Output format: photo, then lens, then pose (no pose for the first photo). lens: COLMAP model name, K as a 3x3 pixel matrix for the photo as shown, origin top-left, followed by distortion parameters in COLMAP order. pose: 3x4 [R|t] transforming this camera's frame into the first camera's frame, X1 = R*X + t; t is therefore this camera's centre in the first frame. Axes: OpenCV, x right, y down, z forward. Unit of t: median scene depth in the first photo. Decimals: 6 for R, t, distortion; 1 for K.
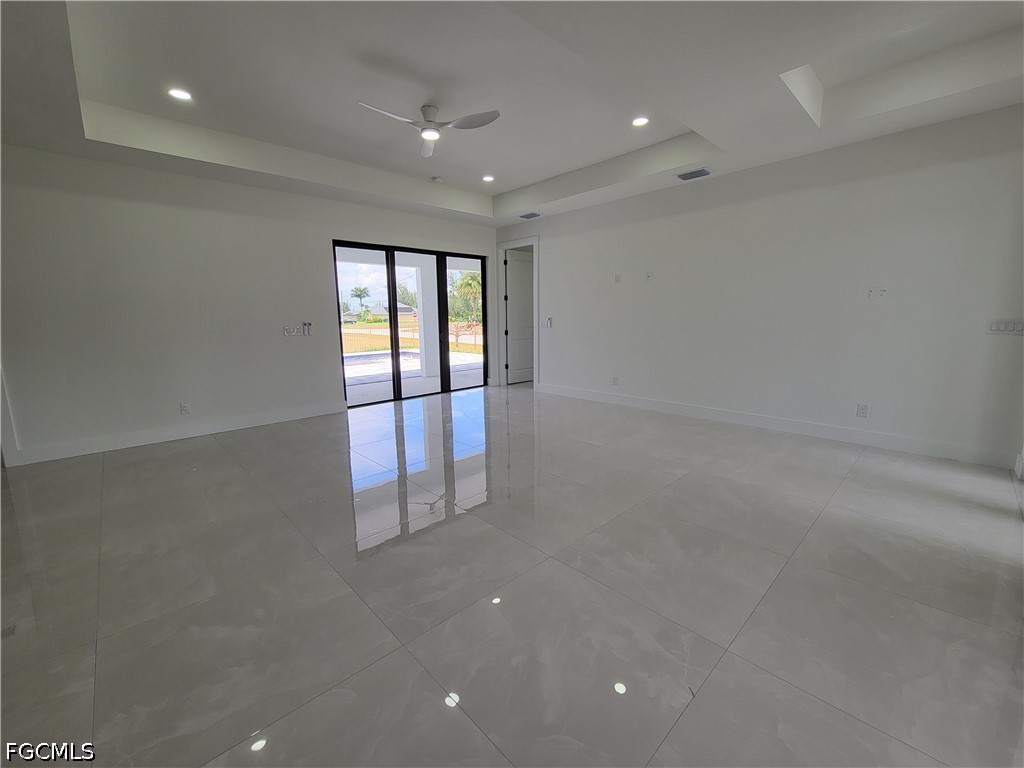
lens RADIAL K [[421.7, 0, 511.3], [0, 421.7, 384.3], [0, 0, 1]] dist [-0.004935, 0.000499]
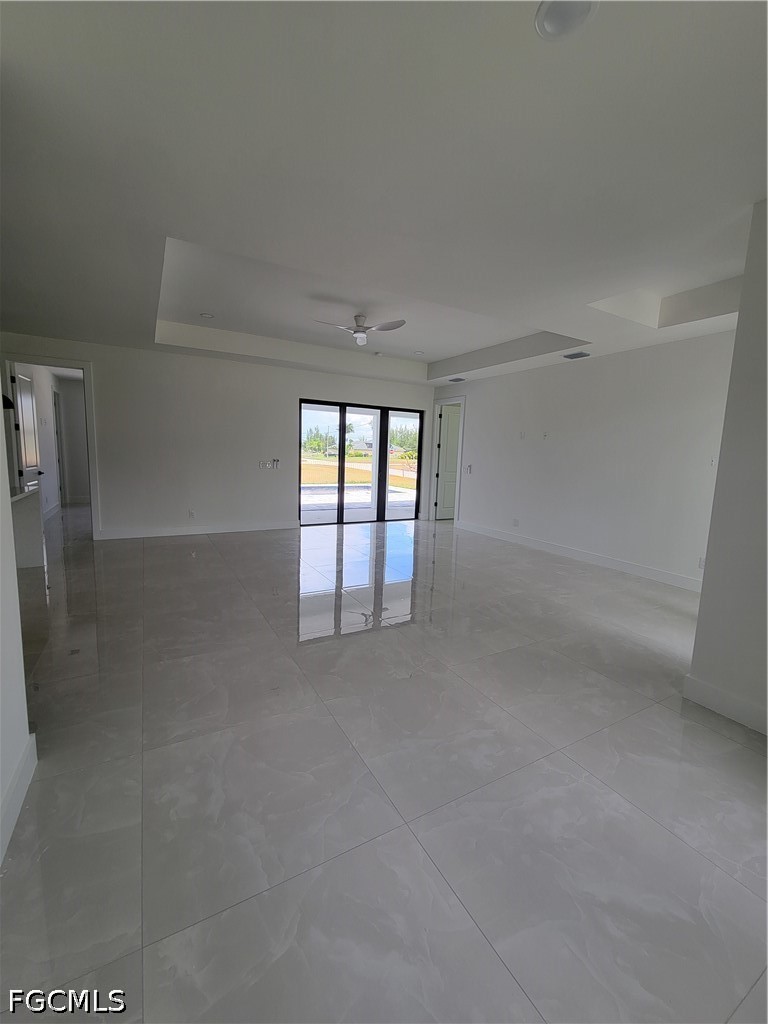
lens RADIAL K [[421.7, 0, 390.7], [0, 421.7, 509.7], [0, 0, 1]] dist [-0.004935, 0.000499]
pose [[0.972195, 0.076413, -0.221356, 0.146930], [-0.082885, 0.996357, -0.020086, 0.007258], [0.219015, 0.037875, 0.974986, -0.185350]]
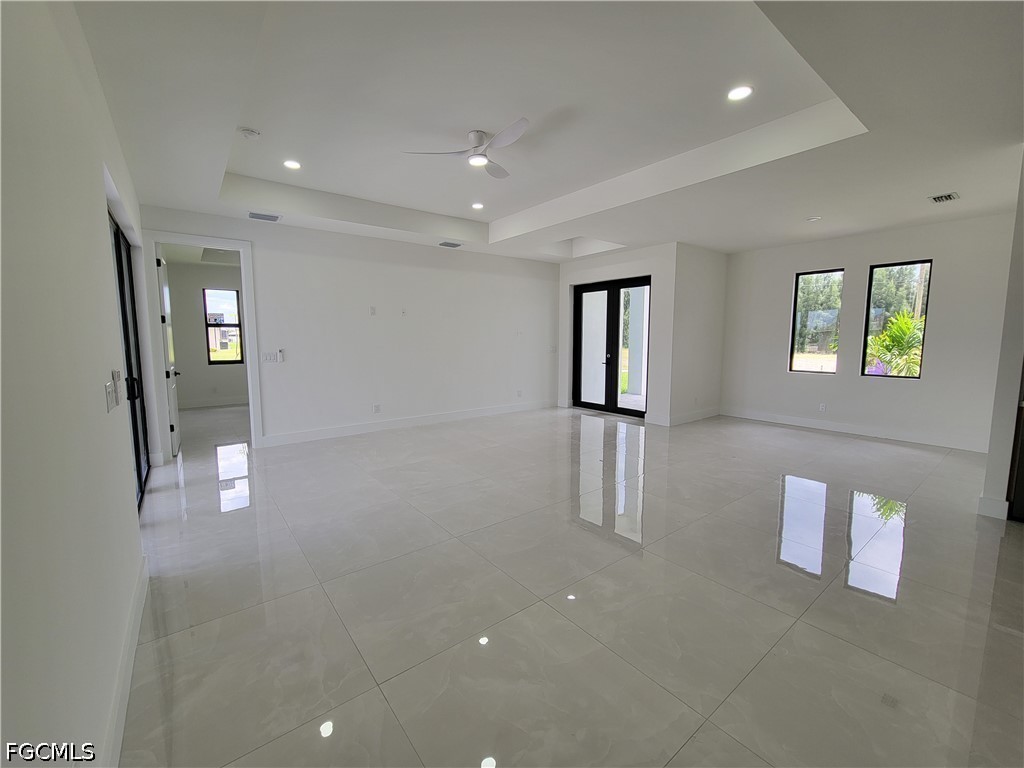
lens RADIAL K [[421.7, 0, 509.7], [0, 421.7, 383.7], [0, 0, 1]] dist [-0.004935, 0.000499]
pose [[0.096227, -0.094038, 0.990907, -0.656705], [0.165467, 0.983186, 0.077237, -0.082702], [-0.981509, 0.156531, 0.110170, 0.494939]]
